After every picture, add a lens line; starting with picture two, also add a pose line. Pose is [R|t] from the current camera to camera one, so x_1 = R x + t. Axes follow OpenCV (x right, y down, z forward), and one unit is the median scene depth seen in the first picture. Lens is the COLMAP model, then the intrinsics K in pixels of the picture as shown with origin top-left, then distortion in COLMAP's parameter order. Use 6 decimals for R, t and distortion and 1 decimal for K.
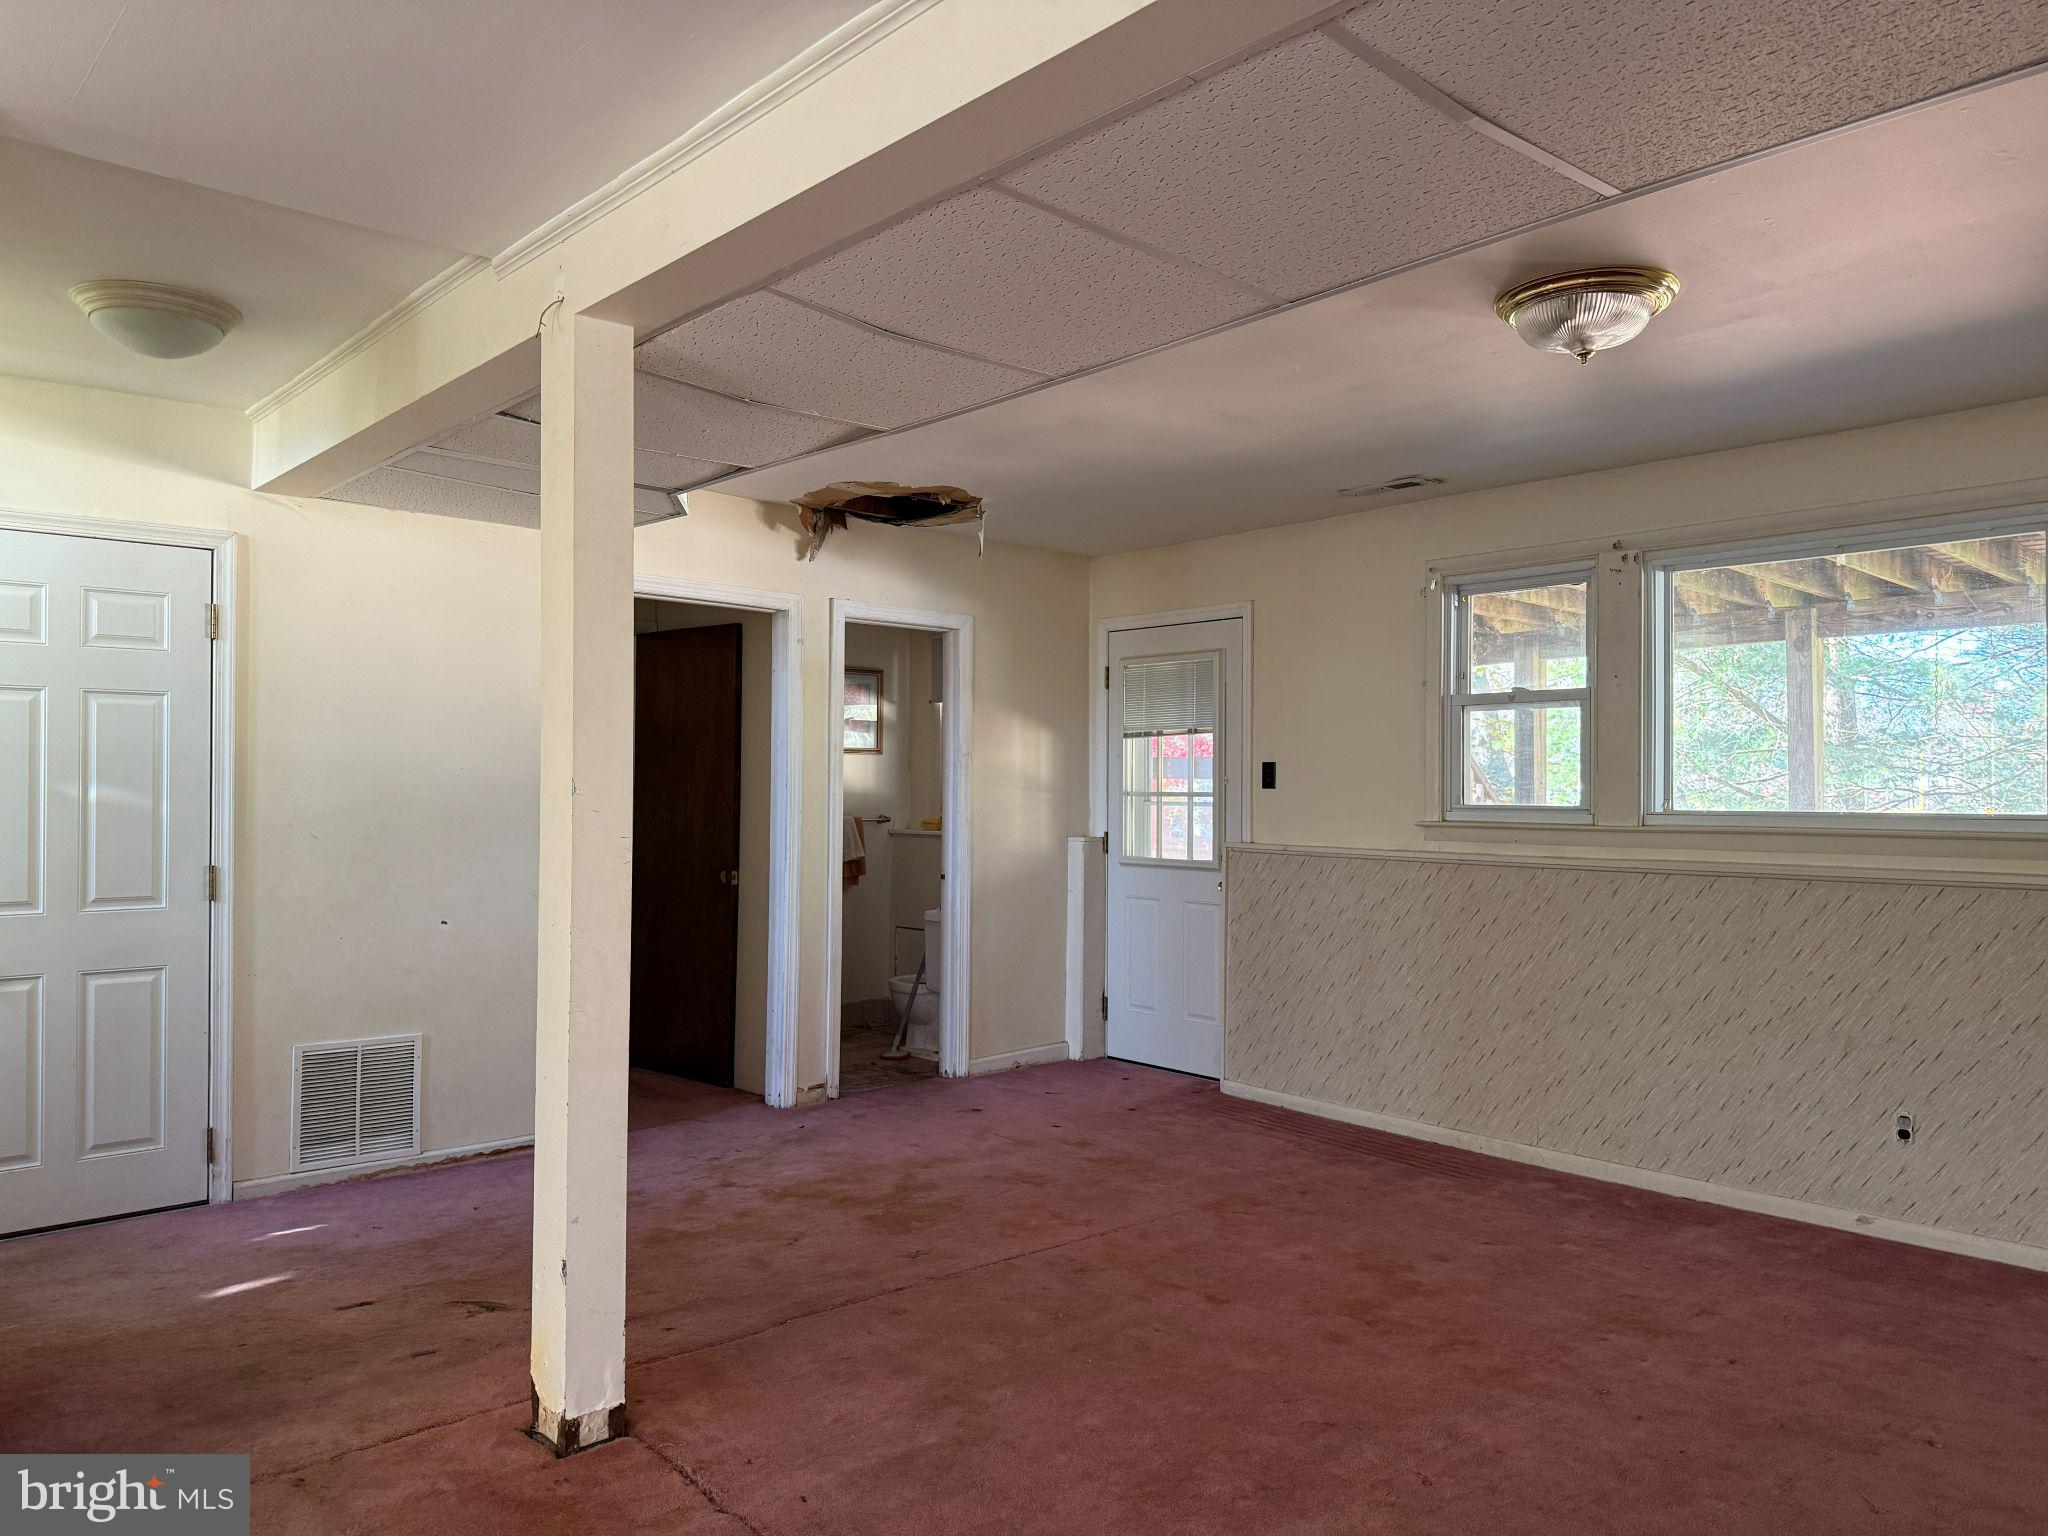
lens RADIAL K [[1468.0, 0, 1019.0], [0, 1468.0, 768.9], [0, 0, 1]] dist [0.054209, -0.056601]
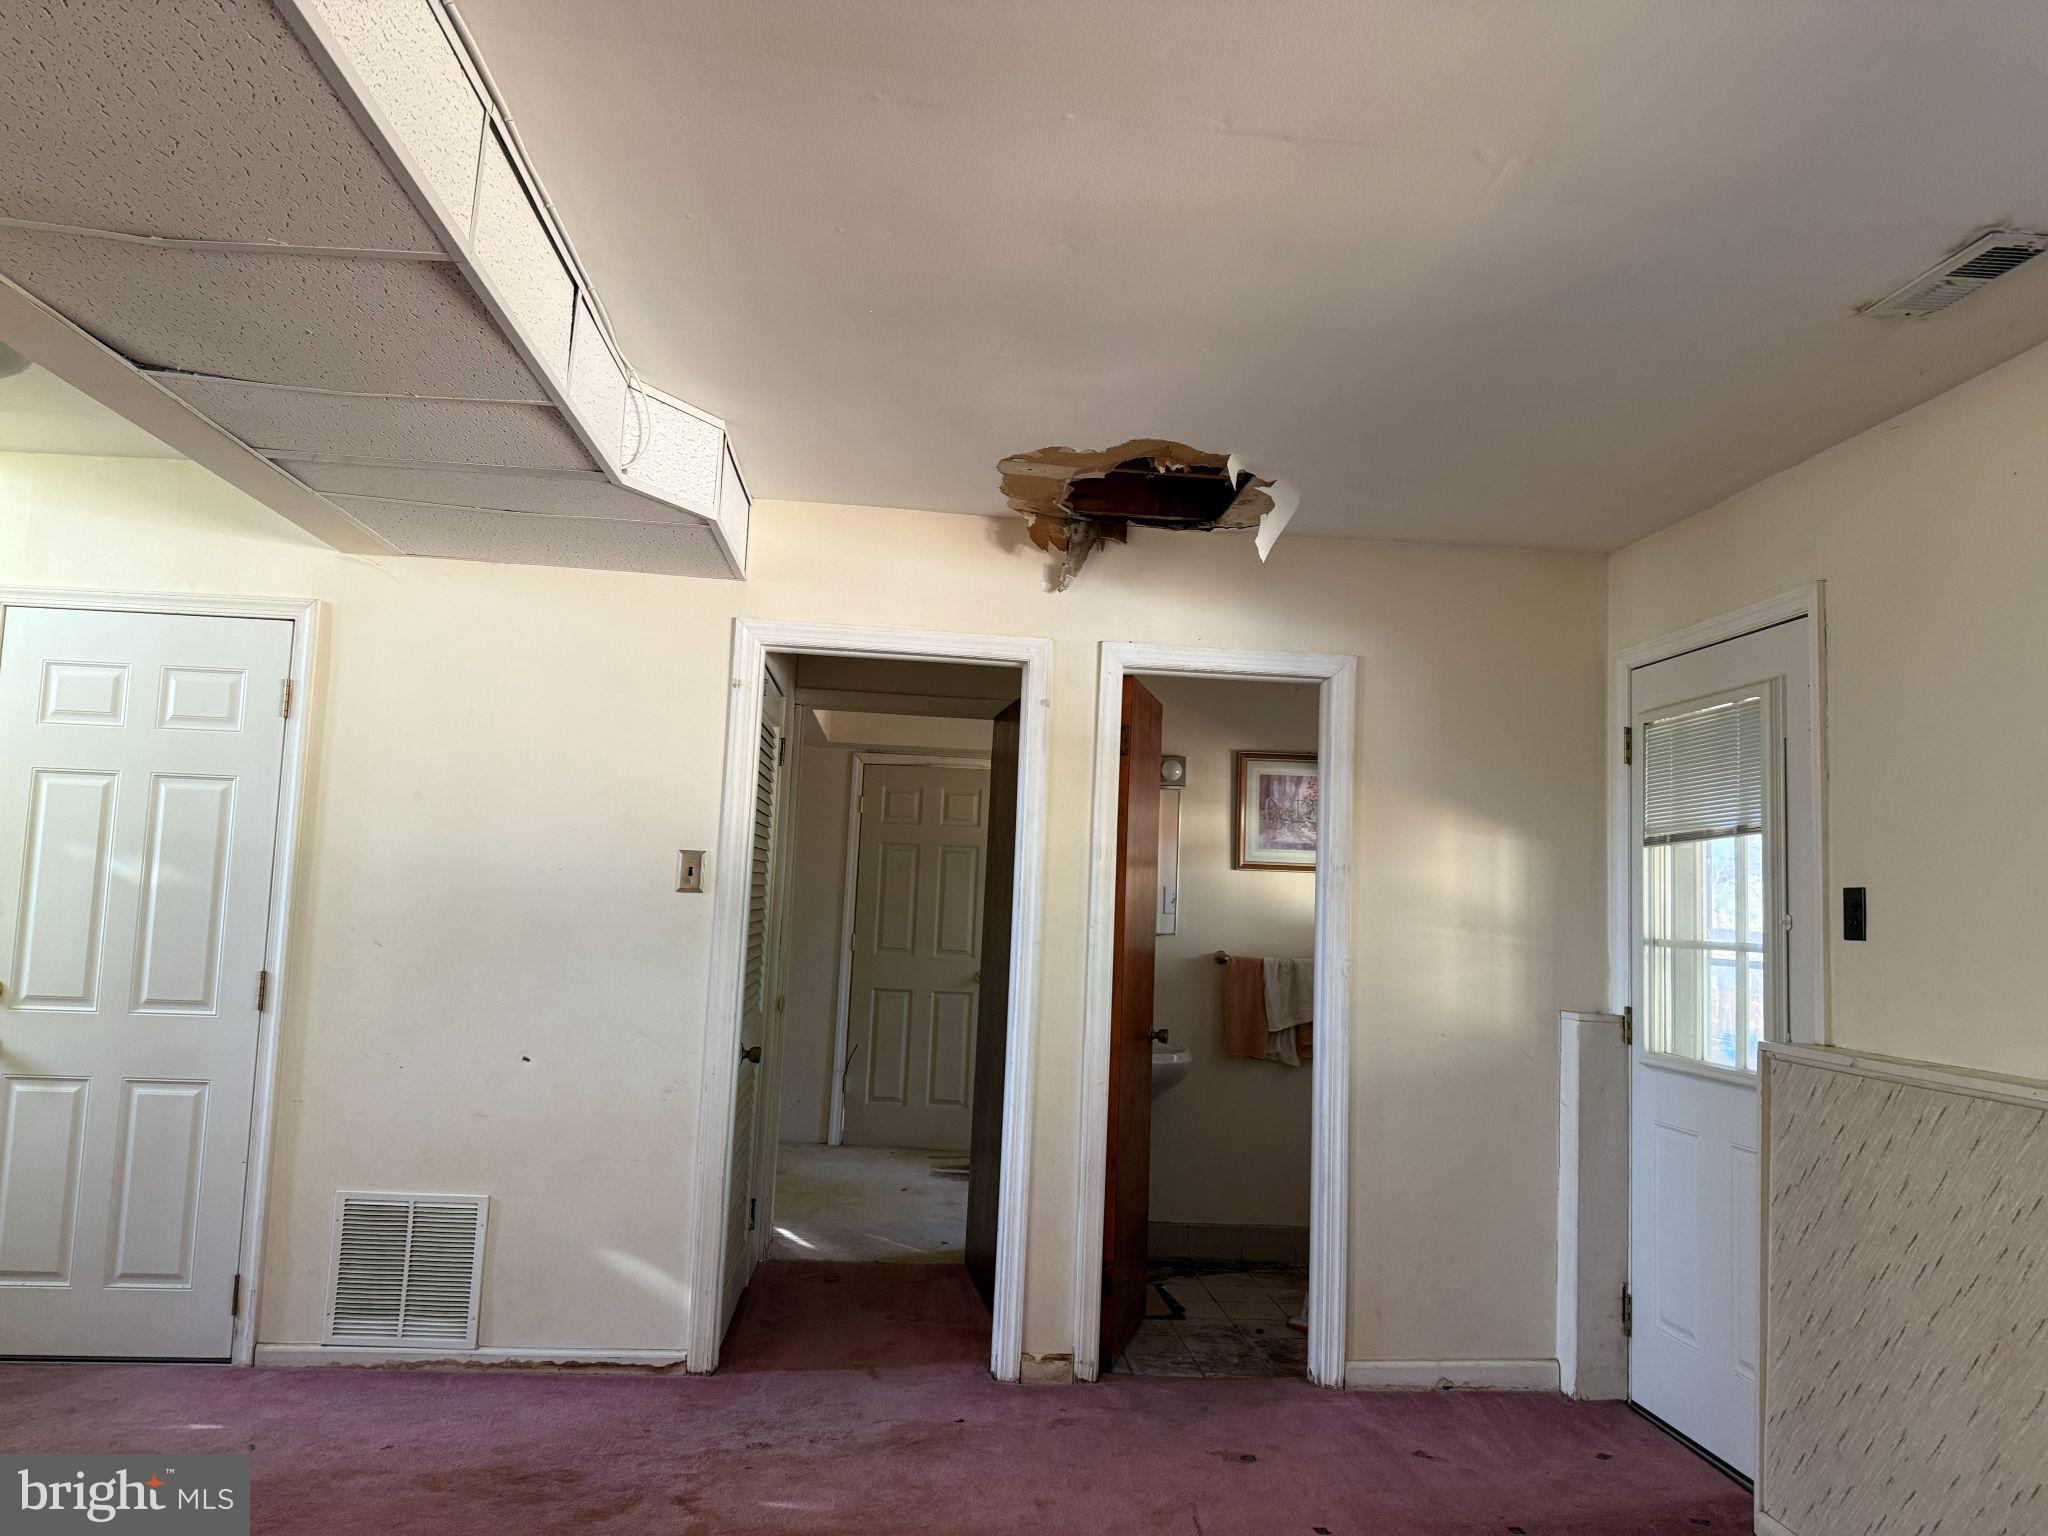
lens RADIAL K [[1468.0, 0, 961.3], [0, 1468.0, 757.9], [0, 0, 1]] dist [0.054209, -0.056601]
pose [[0.784868, -0.036572, -0.618583, 0.259865], [-0.027346, 0.995240, -0.093537, 0.007620], [0.619059, 0.090330, 0.780132, 0.423849]]
